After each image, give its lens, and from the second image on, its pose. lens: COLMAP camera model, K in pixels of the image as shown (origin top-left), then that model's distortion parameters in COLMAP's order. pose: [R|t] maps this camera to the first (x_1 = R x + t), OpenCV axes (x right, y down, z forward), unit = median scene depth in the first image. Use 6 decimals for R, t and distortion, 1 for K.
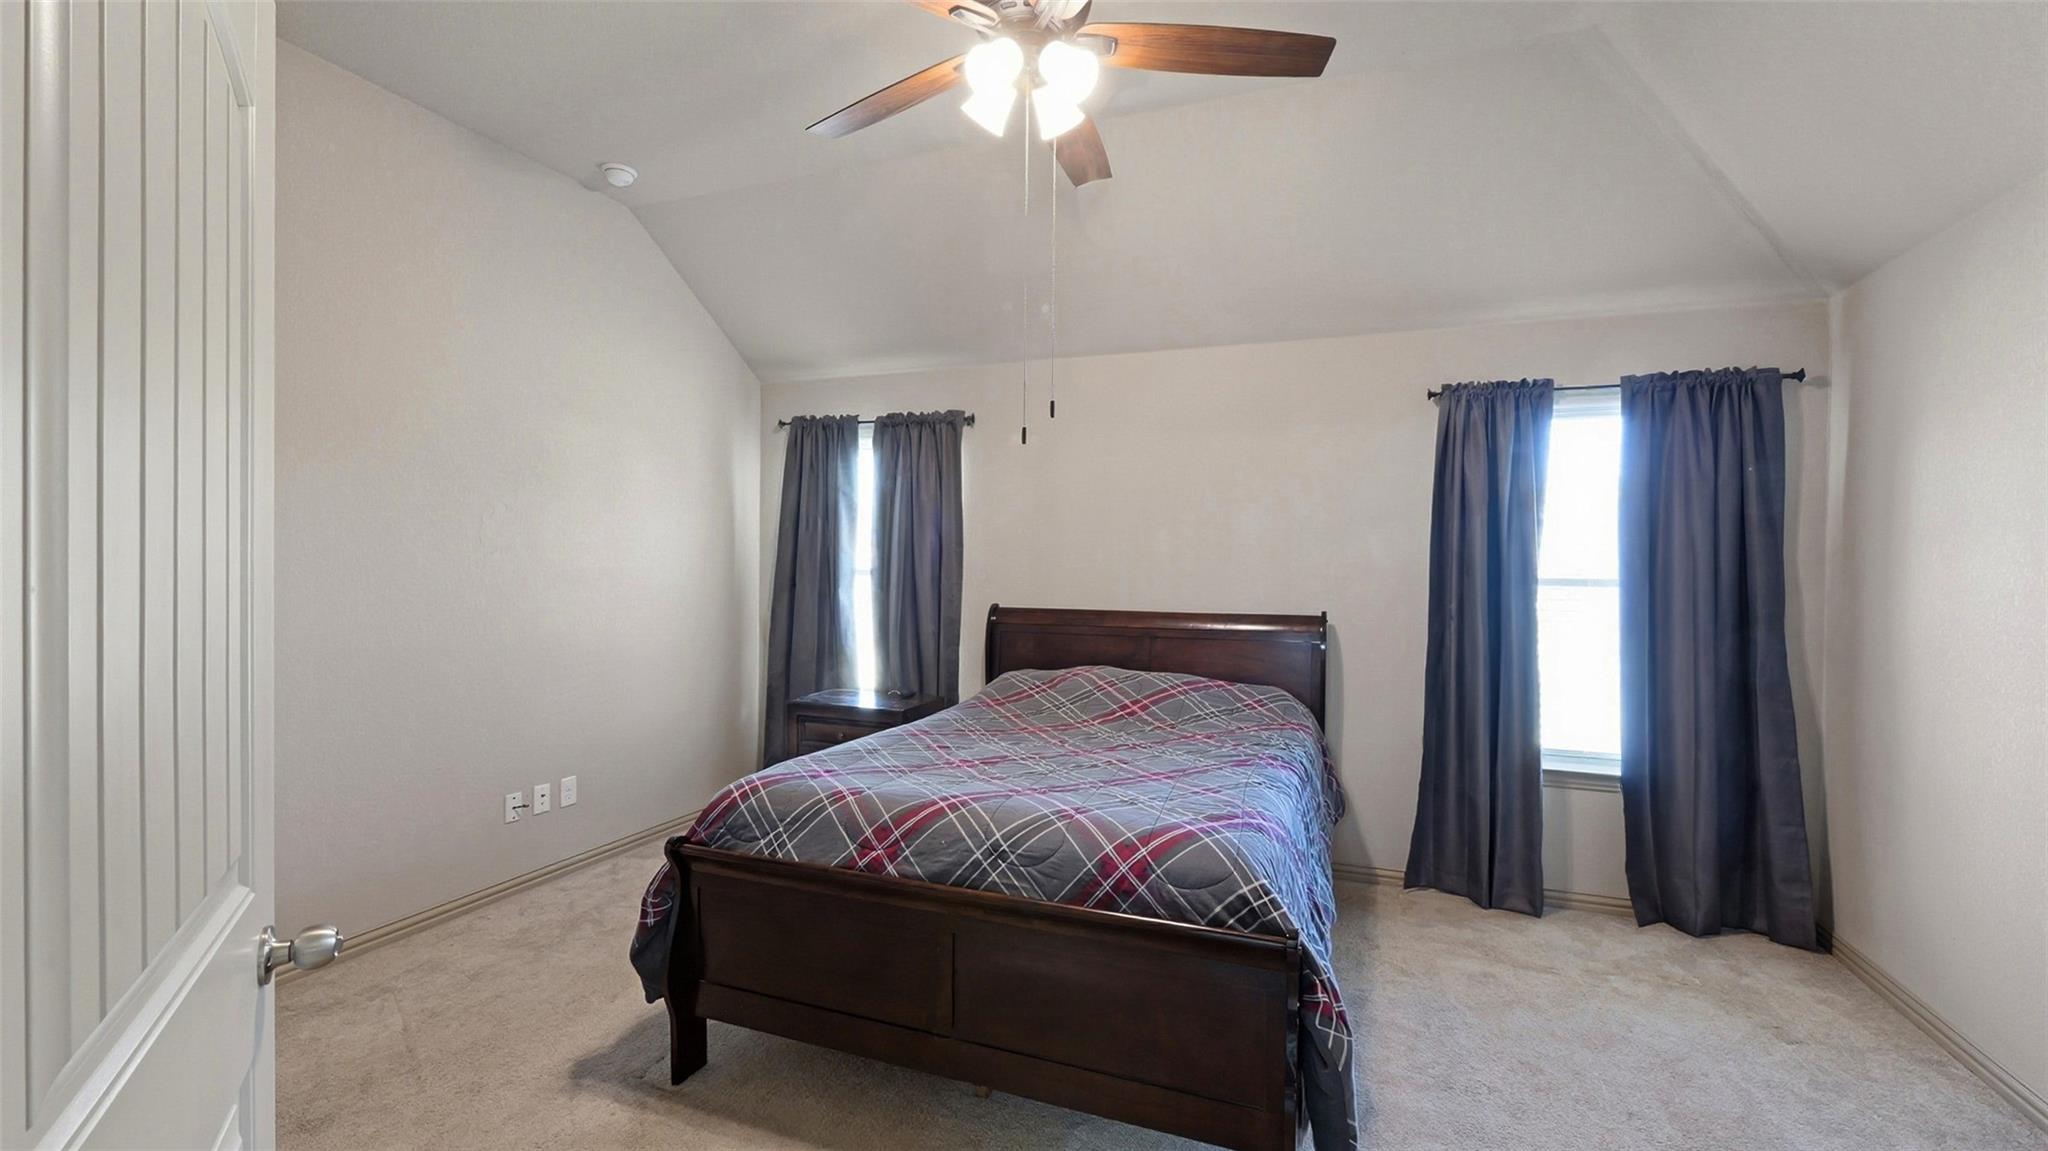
lens RADIAL K [[859.0, 0, 1024.0], [0, 859.0, 575.5], [0, 0, 1]] dist [-0.011266, 0.000357]
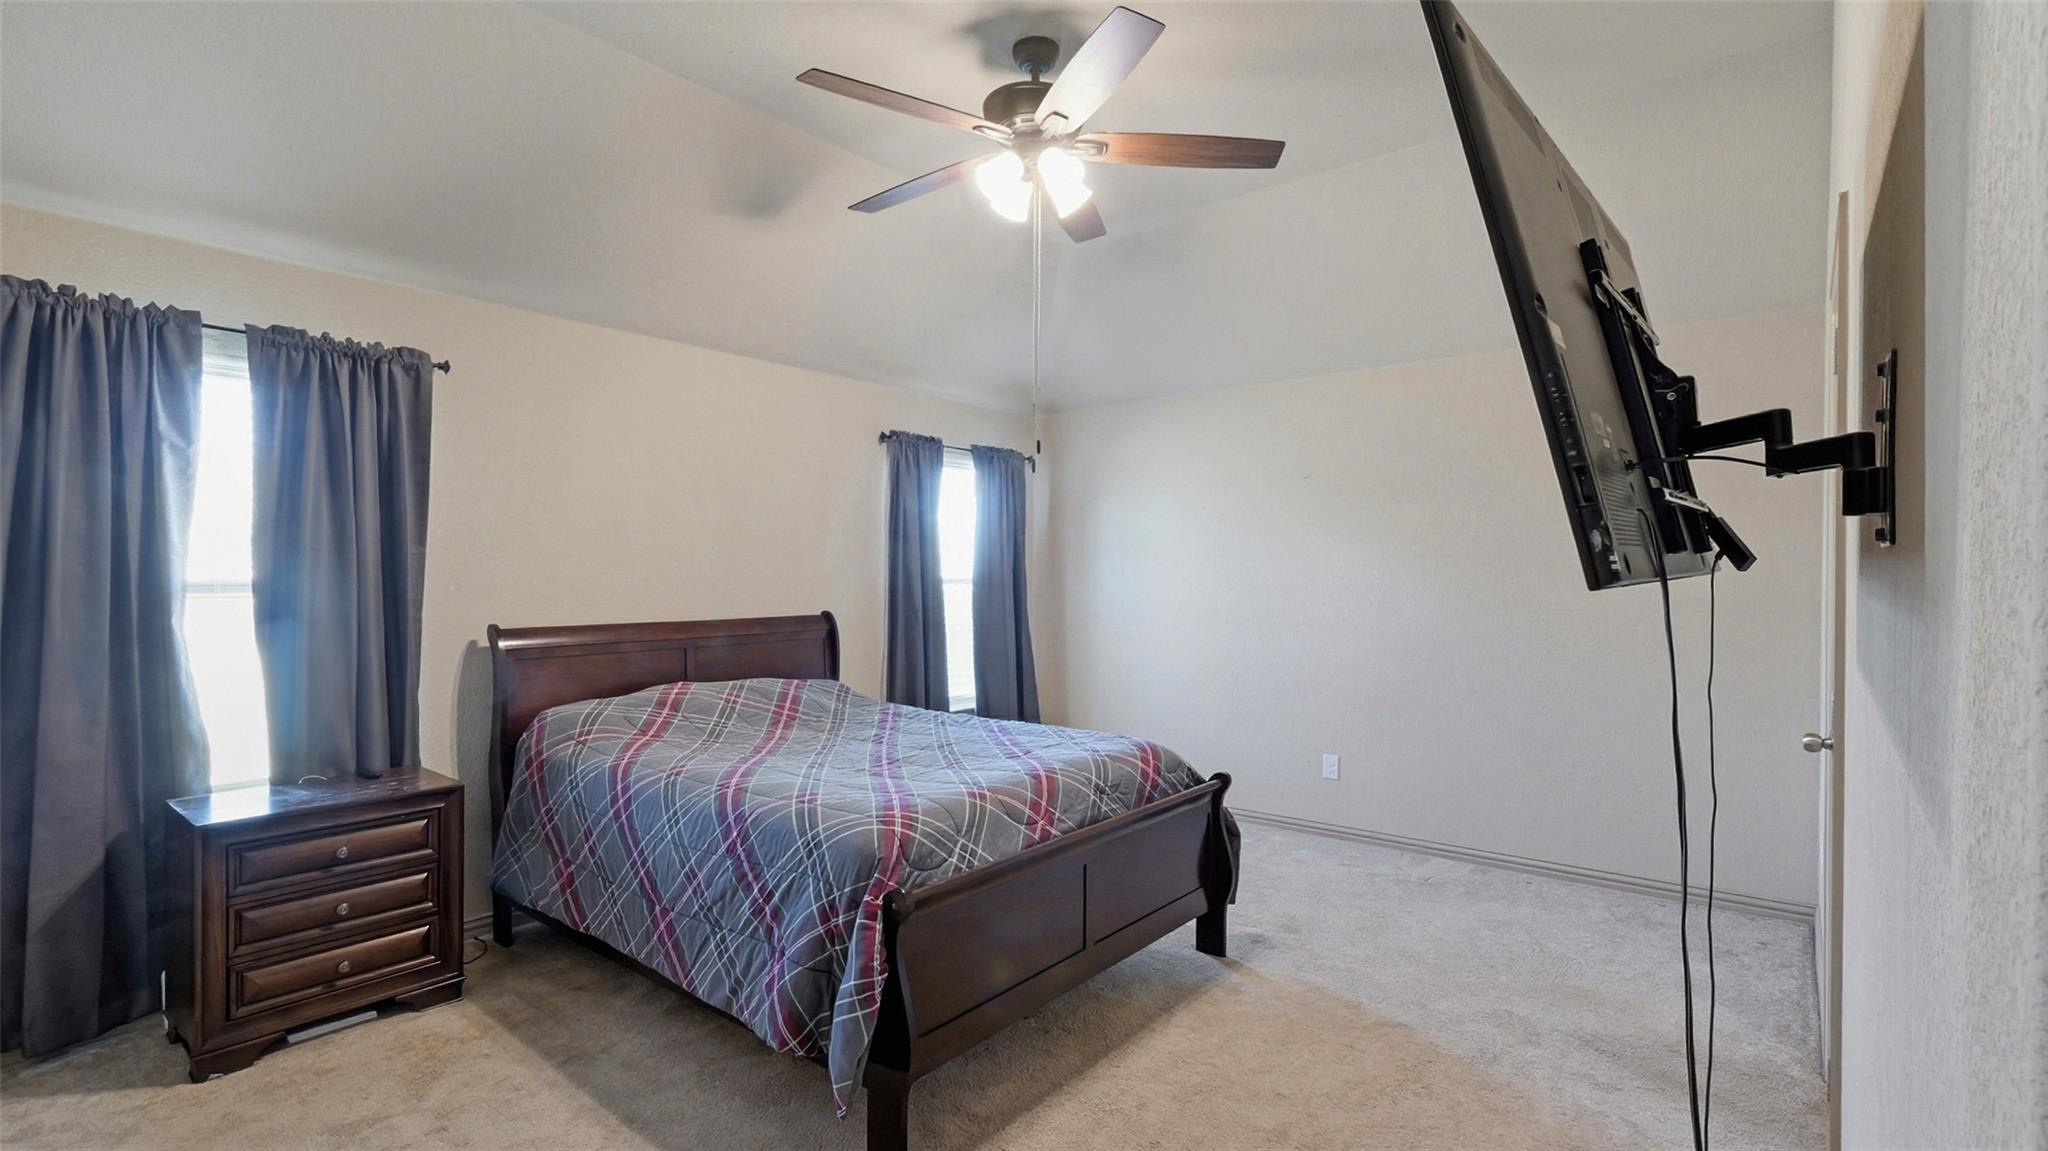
lens RADIAL K [[990.3, 0, 1019.2], [0, 990.3, 565.2], [0, 0, 1]] dist [-0.002619, -0.000322]
pose [[0.289099, -0.007177, 0.957272, -0.935038], [0.008653, 0.999951, 0.004884, -0.024456], [-0.957260, 0.006872, 0.289146, 0.400791]]
